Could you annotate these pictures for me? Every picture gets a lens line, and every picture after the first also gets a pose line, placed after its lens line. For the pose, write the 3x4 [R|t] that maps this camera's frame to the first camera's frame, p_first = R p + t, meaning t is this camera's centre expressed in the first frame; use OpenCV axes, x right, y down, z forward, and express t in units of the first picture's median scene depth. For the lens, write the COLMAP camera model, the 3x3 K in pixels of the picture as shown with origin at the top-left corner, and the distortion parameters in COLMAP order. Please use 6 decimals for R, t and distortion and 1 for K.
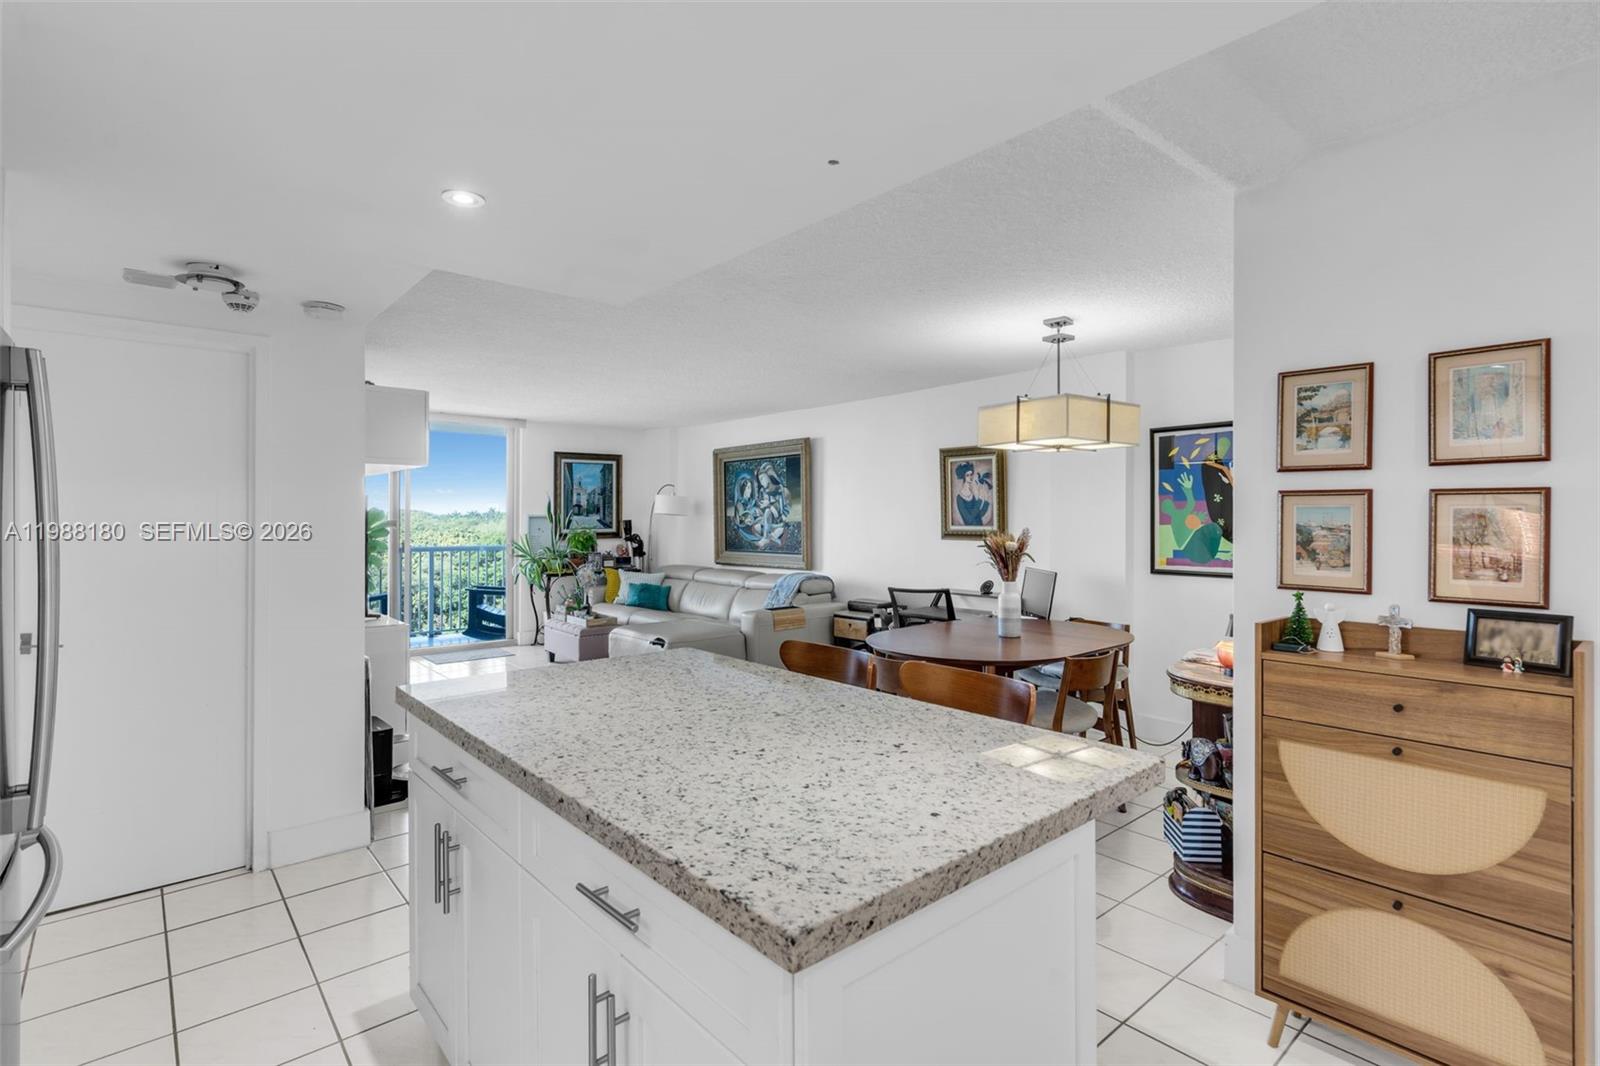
lens RADIAL K [[767.2, 0, 811.5], [0, 767.2, 523.7], [0, 0, 1]] dist [-0.000243, 0.002126]
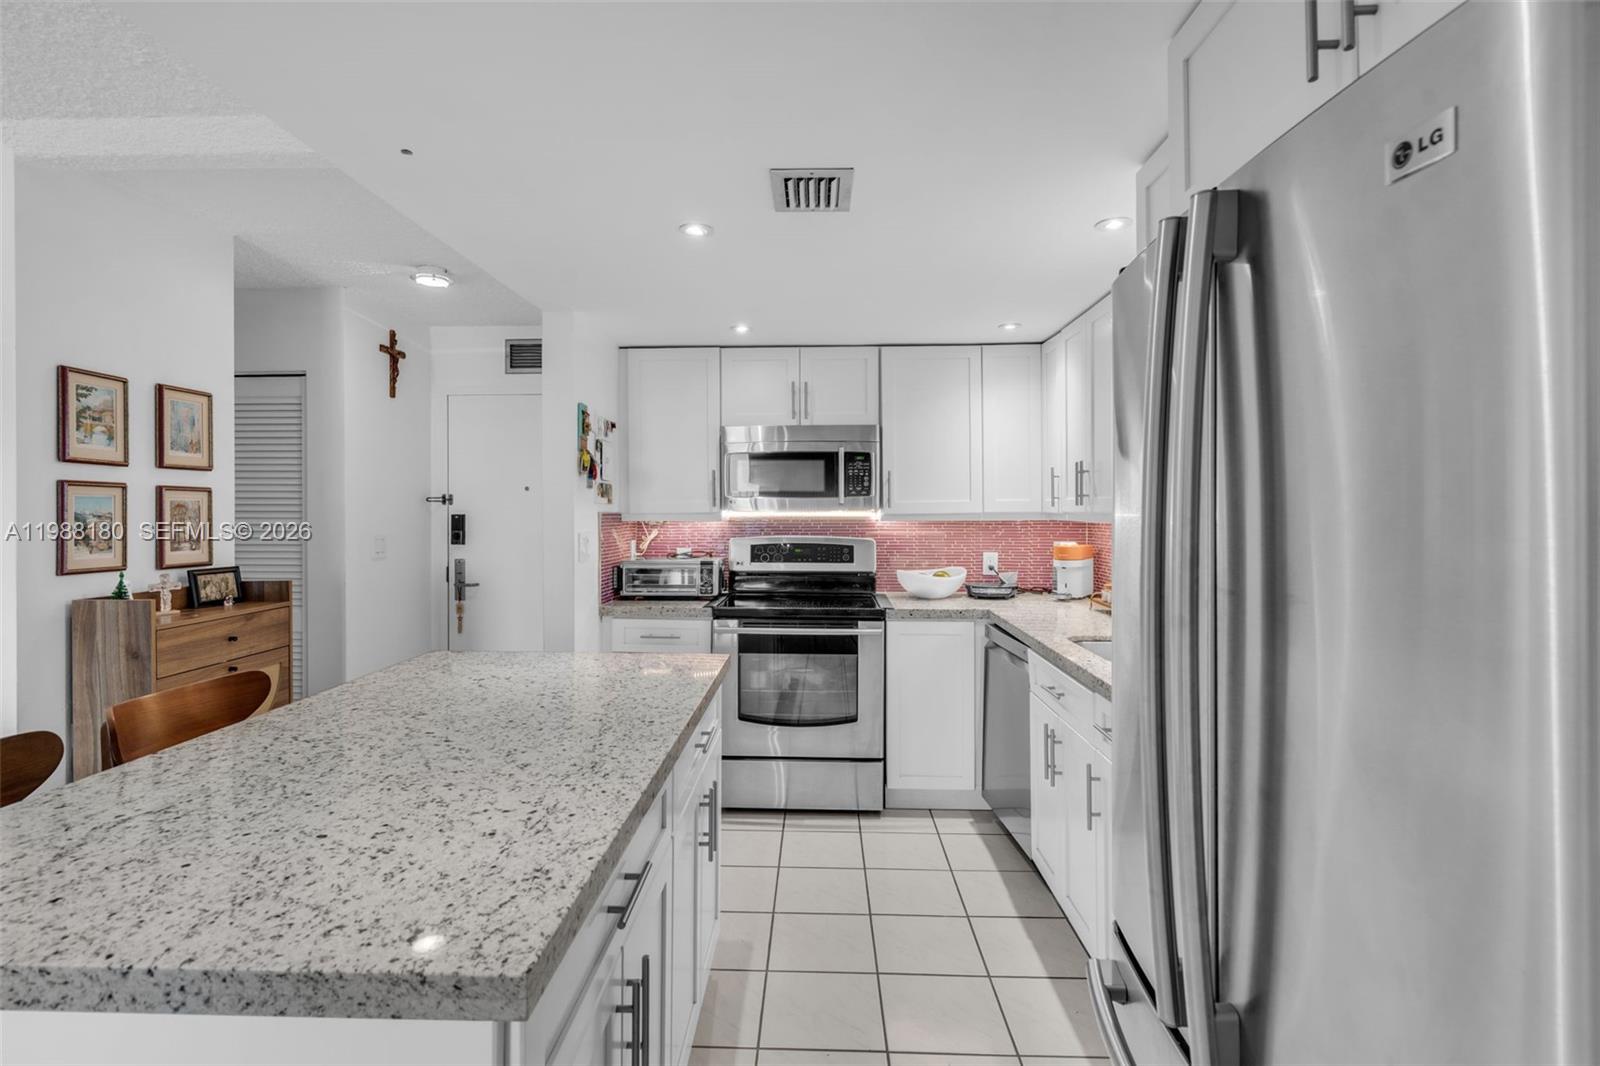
lens RADIAL K [[767.2, 0, 788.1], [0, 767.2, 510.0], [0, 0, 1]] dist [-0.000243, 0.002126]
pose [[-0.717599, -0.000031, 0.696457, -0.296012], [0.003846, 0.999985, 0.004007, -0.001176], [-0.696446, 0.005554, -0.717587, 0.391821]]
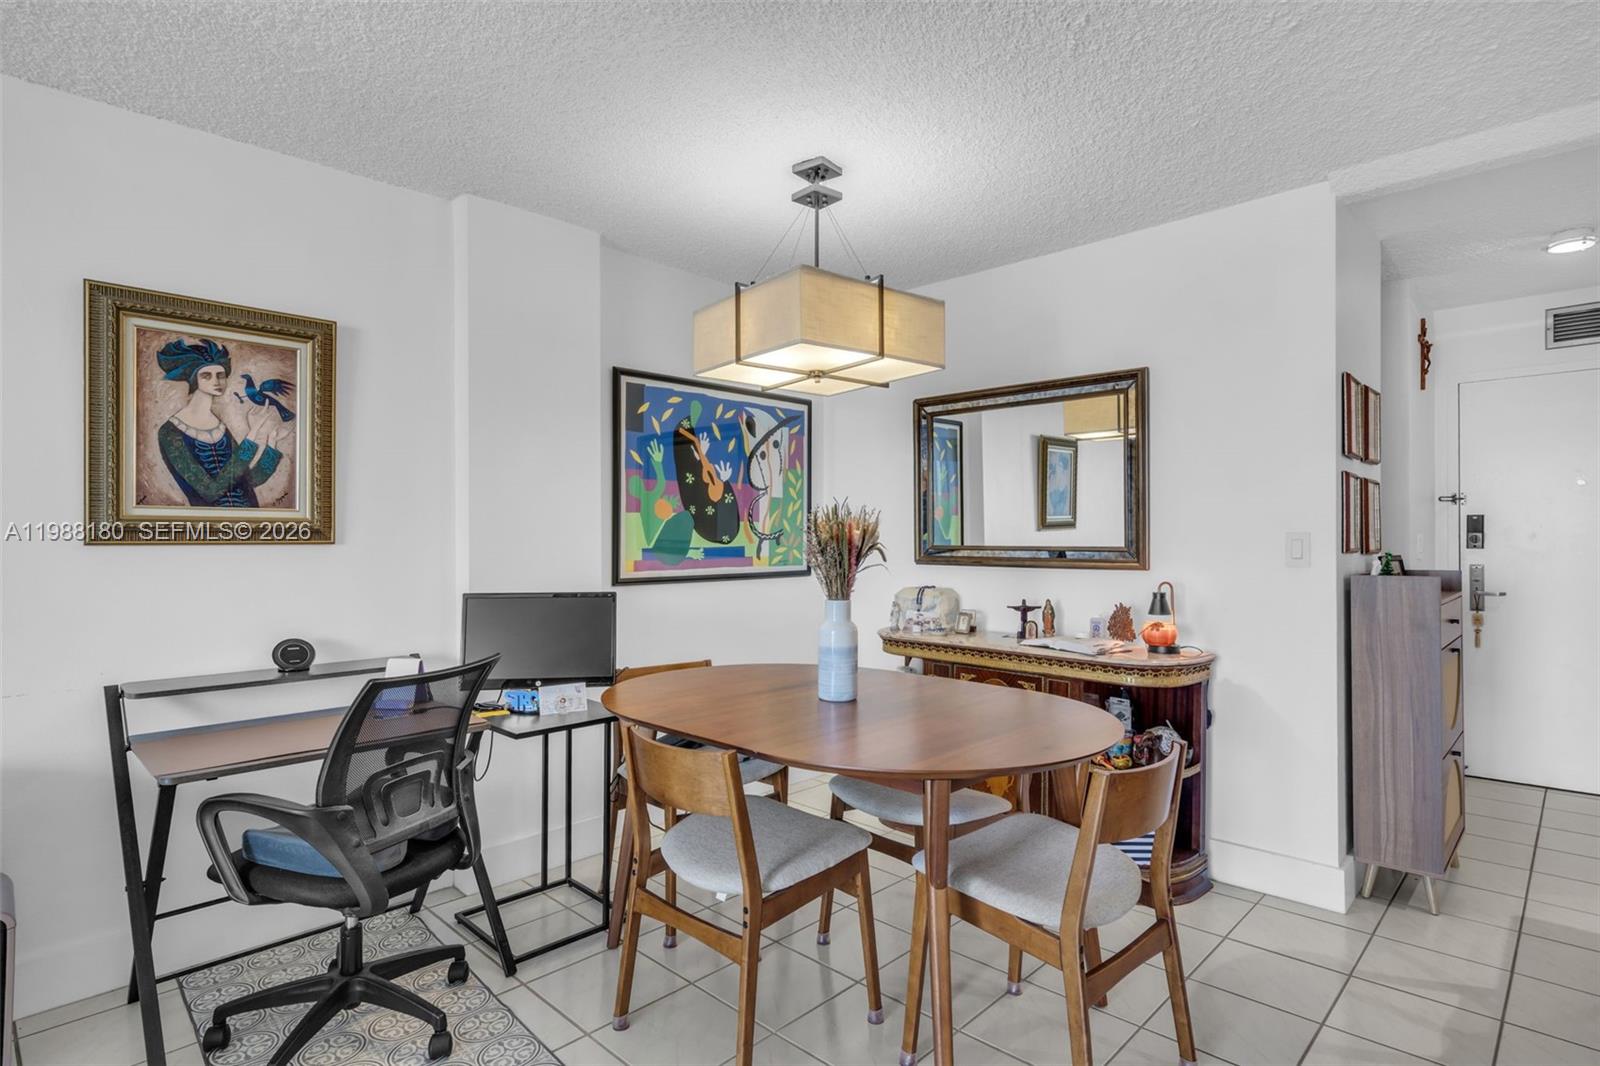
lens RADIAL K [[824.5, 0, 807.1], [0, 824.5, 539.5], [0, 0, 1]] dist [0.004244, 0.001486]
pose [[-0.070883, -0.001430, 0.997484, -0.224784], [0.008312, 0.999963, 0.002025, 0.020138], [-0.997450, 0.008434, -0.070868, 0.715343]]
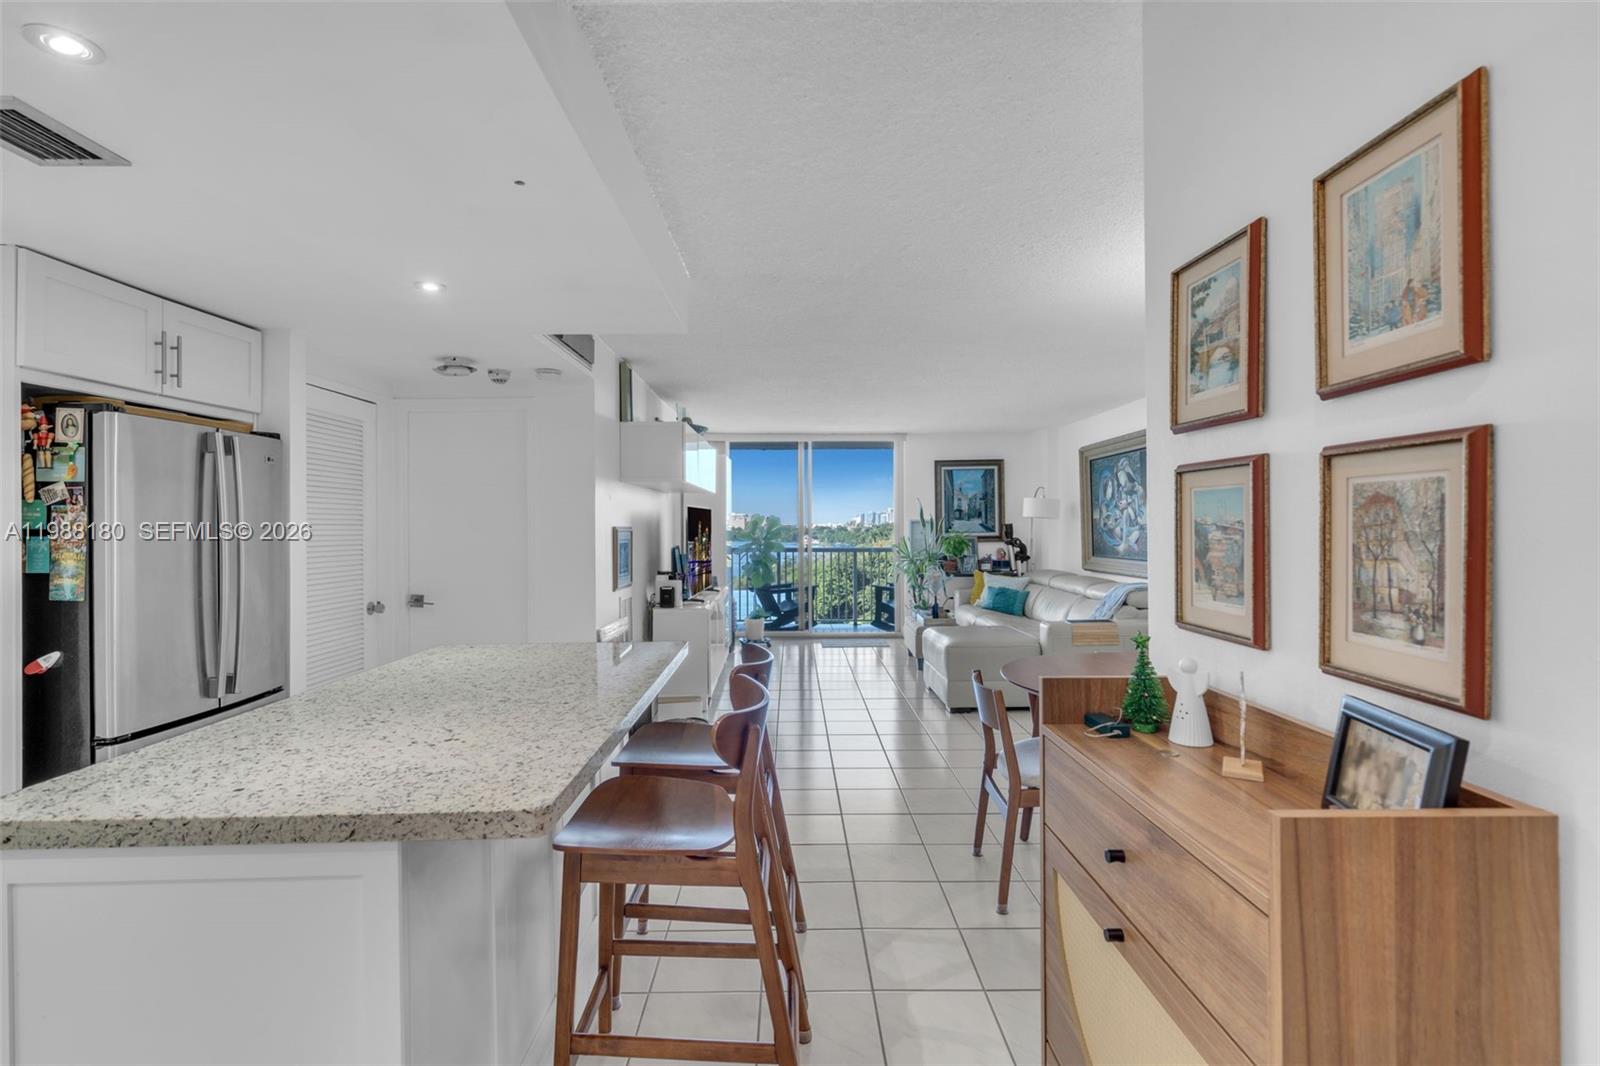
lens RADIAL K [[743.5, 0, 812.5], [0, 743.5, 523.9], [0, 0, 1]] dist [-0.003675, 0.001459]
pose [[0.763963, -0.008832, -0.645200, 0.282549], [0.005048, 0.999958, -0.007711, 0.002195], [0.645240, 0.002633, 0.763975, 0.137671]]
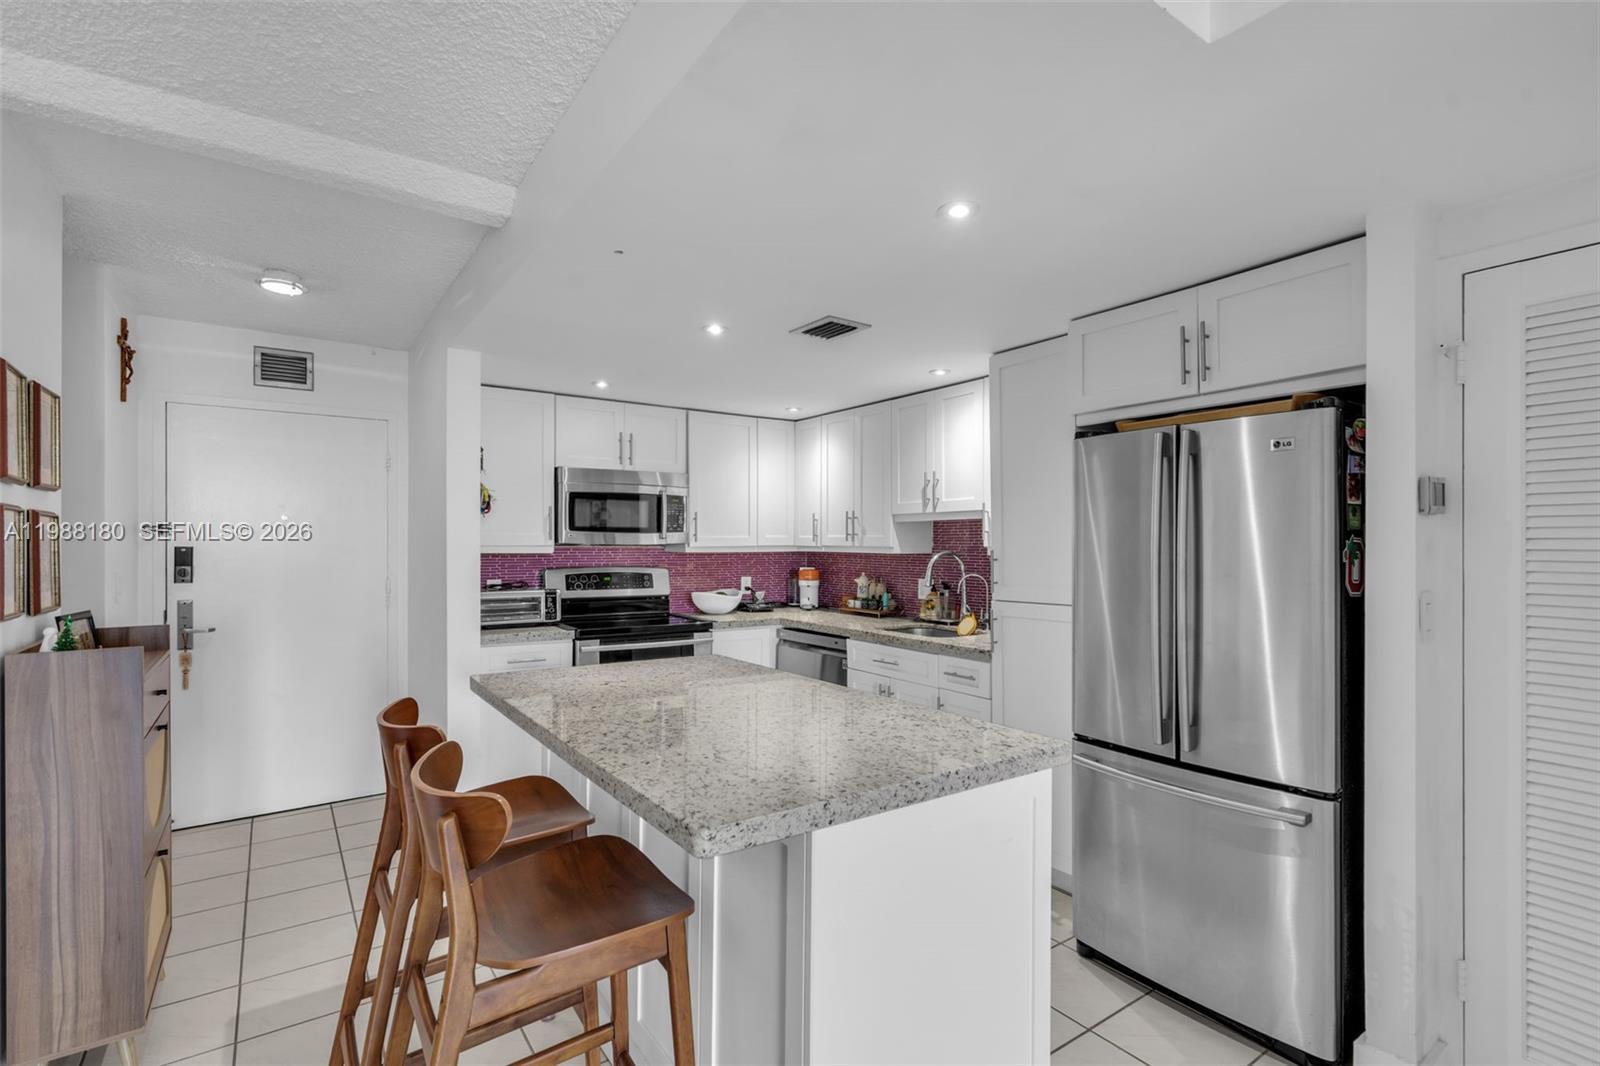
lens RADIAL K [[743.5, 0, 804.3], [0, 743.5, 543.6], [0, 0, 1]] dist [-0.003675, 0.001459]
pose [[-0.992867, -0.003613, 0.119172, -0.116575], [-0.003055, 0.999984, 0.004858, -0.002289], [-0.119188, 0.004459, -0.992862, 0.619227]]
